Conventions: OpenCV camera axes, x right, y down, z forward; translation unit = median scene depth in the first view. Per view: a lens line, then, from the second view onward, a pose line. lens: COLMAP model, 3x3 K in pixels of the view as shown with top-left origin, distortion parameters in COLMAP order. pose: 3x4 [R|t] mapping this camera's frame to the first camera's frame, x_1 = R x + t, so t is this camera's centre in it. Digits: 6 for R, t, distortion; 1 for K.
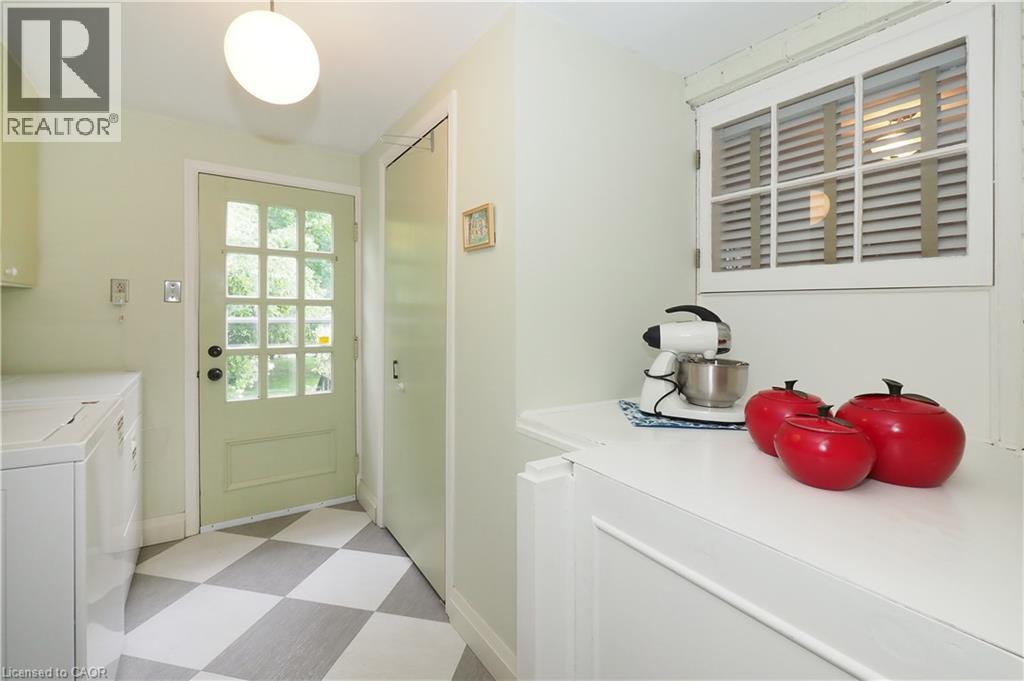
lens RADIAL K [[440.5, 0, 502.4], [0, 440.5, 336.6], [0, 0, 1]] dist [-0.000179, 0.000025]
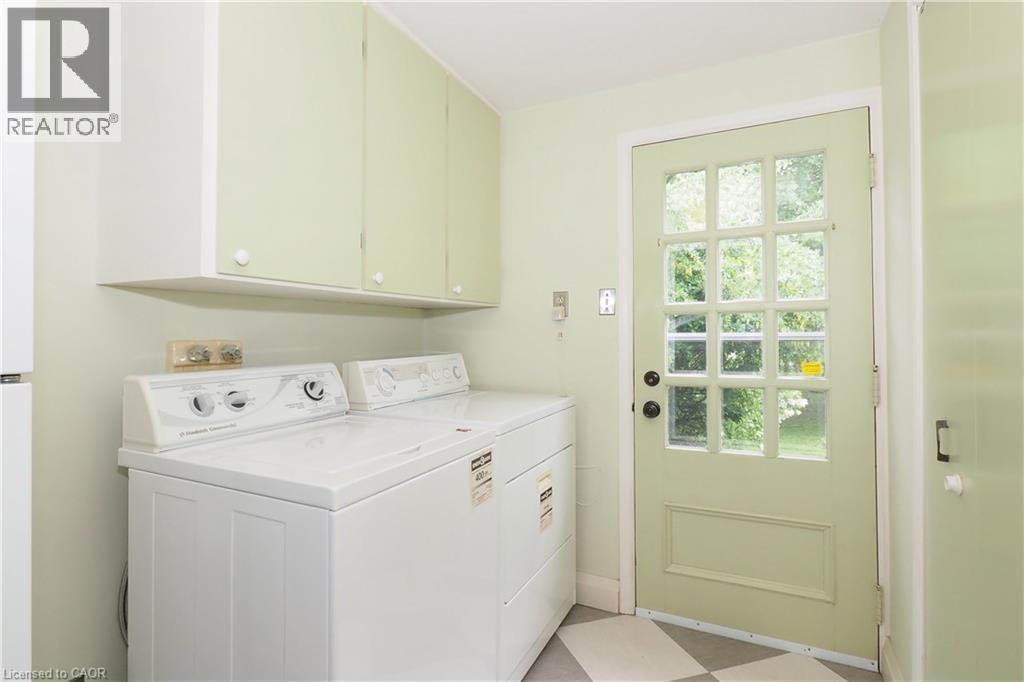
lens RADIAL K [[518.6, 0, 512.0], [0, 518.6, 341.0], [0, 0, 1]] dist [0.000166, -0.000118]
pose [[0.503845, -0.010108, -0.863735, -0.009992], [-0.036962, 0.998763, -0.033249, 0.007487], [0.863003, 0.048678, 0.502848, 0.346030]]
